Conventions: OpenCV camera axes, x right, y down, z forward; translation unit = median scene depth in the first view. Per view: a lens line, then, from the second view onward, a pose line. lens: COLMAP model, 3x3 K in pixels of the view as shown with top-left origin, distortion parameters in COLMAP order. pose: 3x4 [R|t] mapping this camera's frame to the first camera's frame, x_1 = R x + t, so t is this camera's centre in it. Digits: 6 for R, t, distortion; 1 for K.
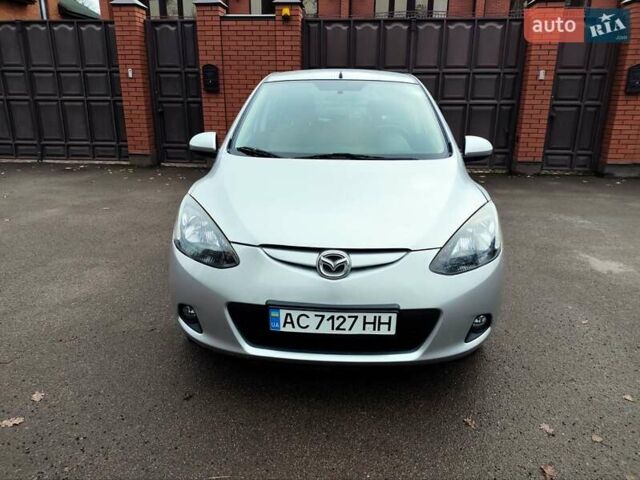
lens RADIAL K [[461.6, 0, 318.1], [0, 461.6, 241.2], [0, 0, 1]] dist [0.009875, -0.003445]
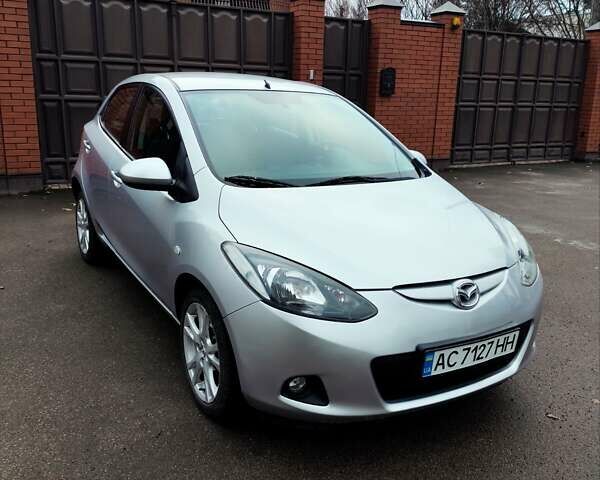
lens RADIAL K [[573.8, 0, 300.0], [0, 573.8, 240.0], [0, 0, 1]] dist [0.024778, -0.015437]
pose [[0.837838, -0.120652, 0.532420, -0.788827], [0.141462, 0.989942, 0.001721, -0.101119], [-0.527273, 0.073875, 0.846479, 0.131387]]
